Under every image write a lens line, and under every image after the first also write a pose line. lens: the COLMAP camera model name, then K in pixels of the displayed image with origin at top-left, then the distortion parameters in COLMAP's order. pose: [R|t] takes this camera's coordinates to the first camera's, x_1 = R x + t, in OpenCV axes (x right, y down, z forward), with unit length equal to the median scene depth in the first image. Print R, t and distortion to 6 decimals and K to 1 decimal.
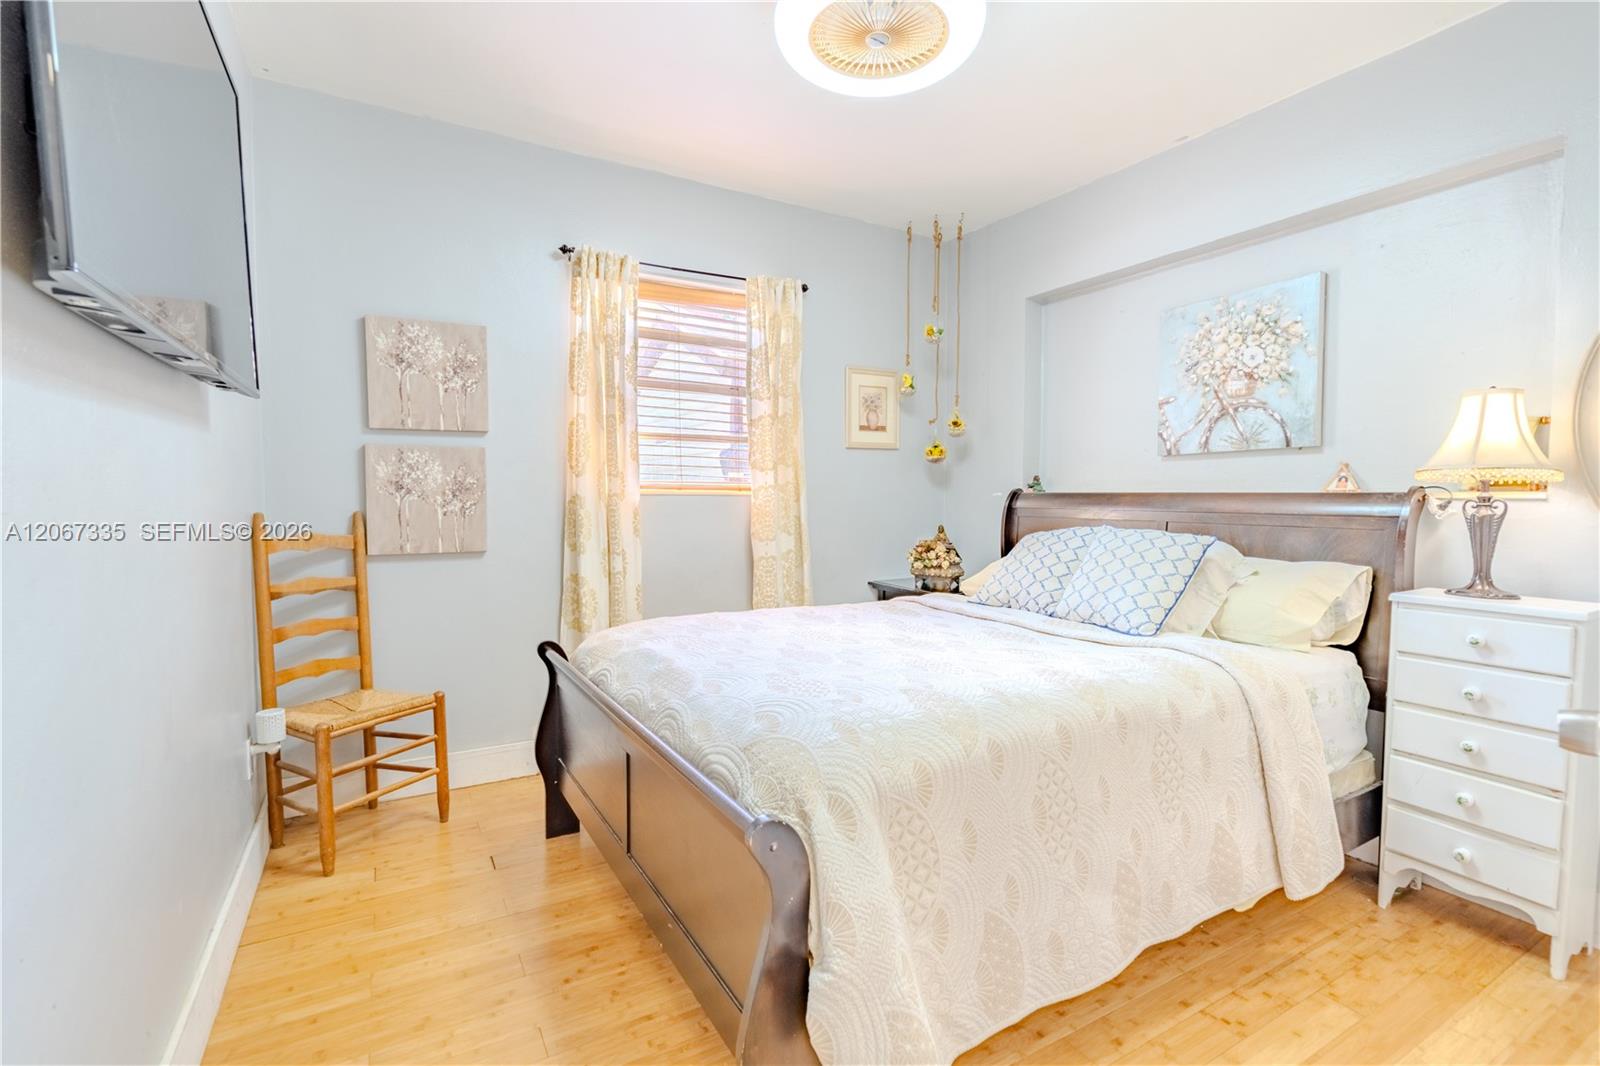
lens RADIAL K [[724.9, 0, 802.9], [0, 724.9, 516.7], [0, 0, 1]] dist [-0.002016, -0.000157]
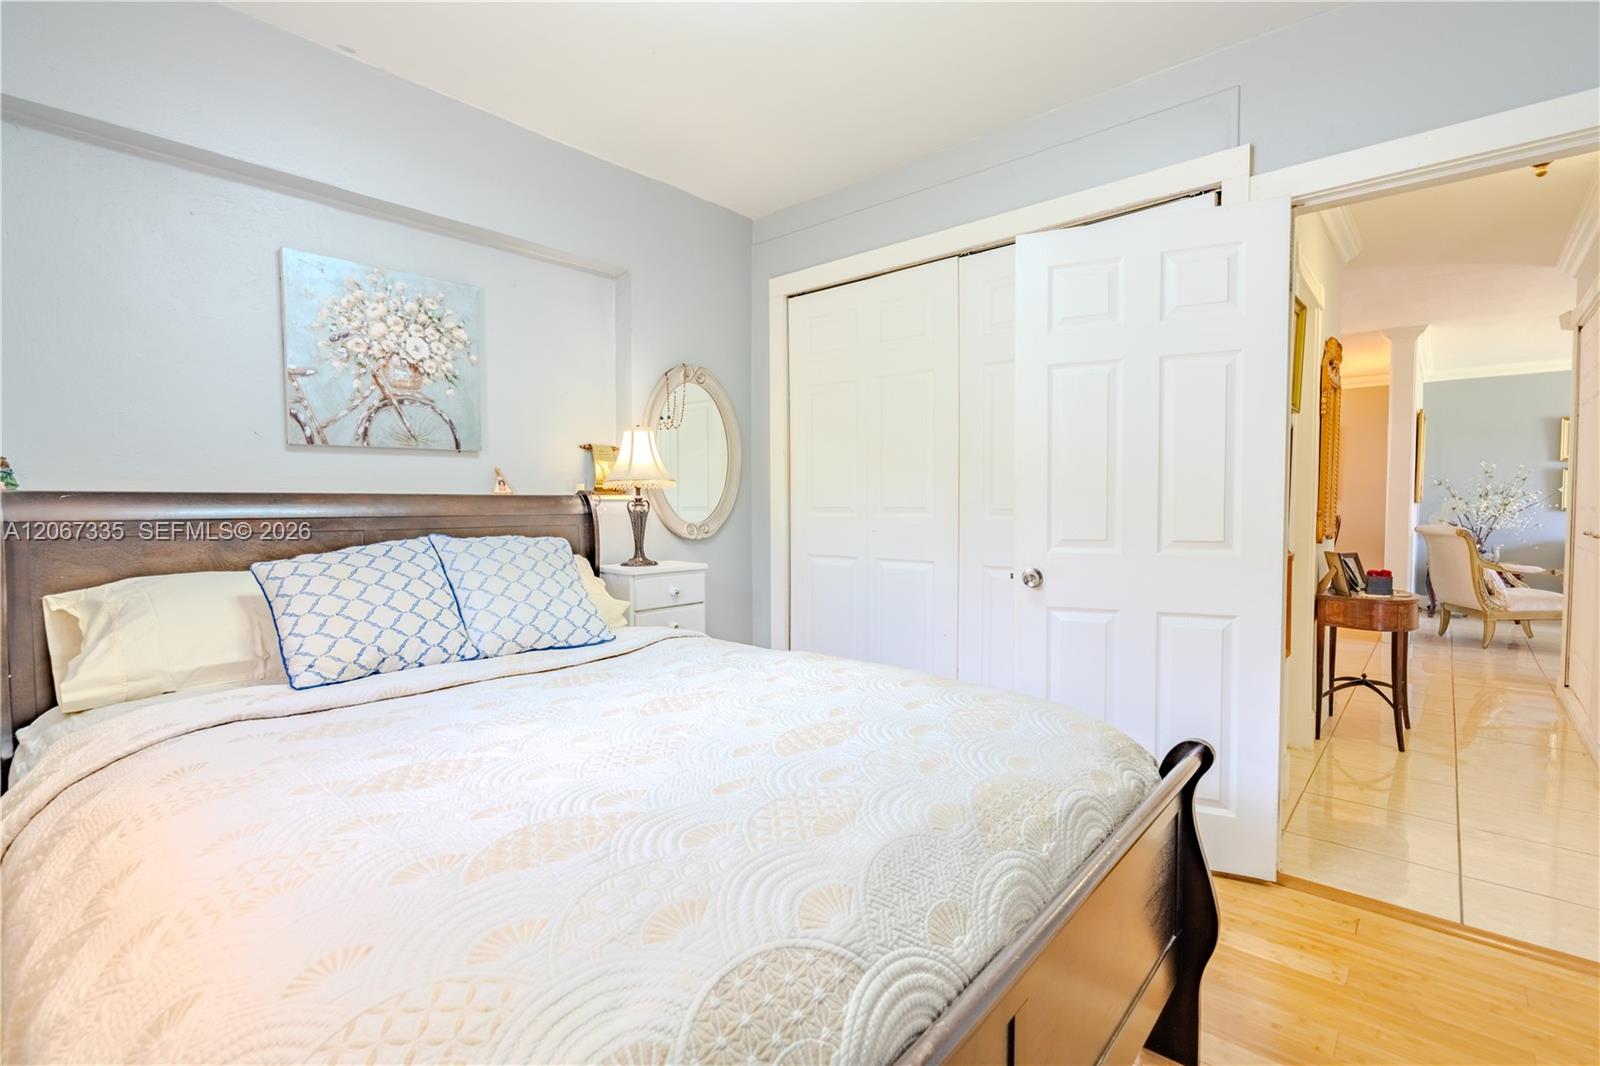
lens RADIAL K [[743.9, 0, 798.1], [0, 743.9, 509.3], [0, 0, 1]] dist [-0.001794, 0.000115]
pose [[-0.316053, -0.014805, 0.948626, -0.459470], [0.026162, 0.999362, 0.024313, -0.025382], [-0.948381, 0.032502, -0.315464, 0.875768]]
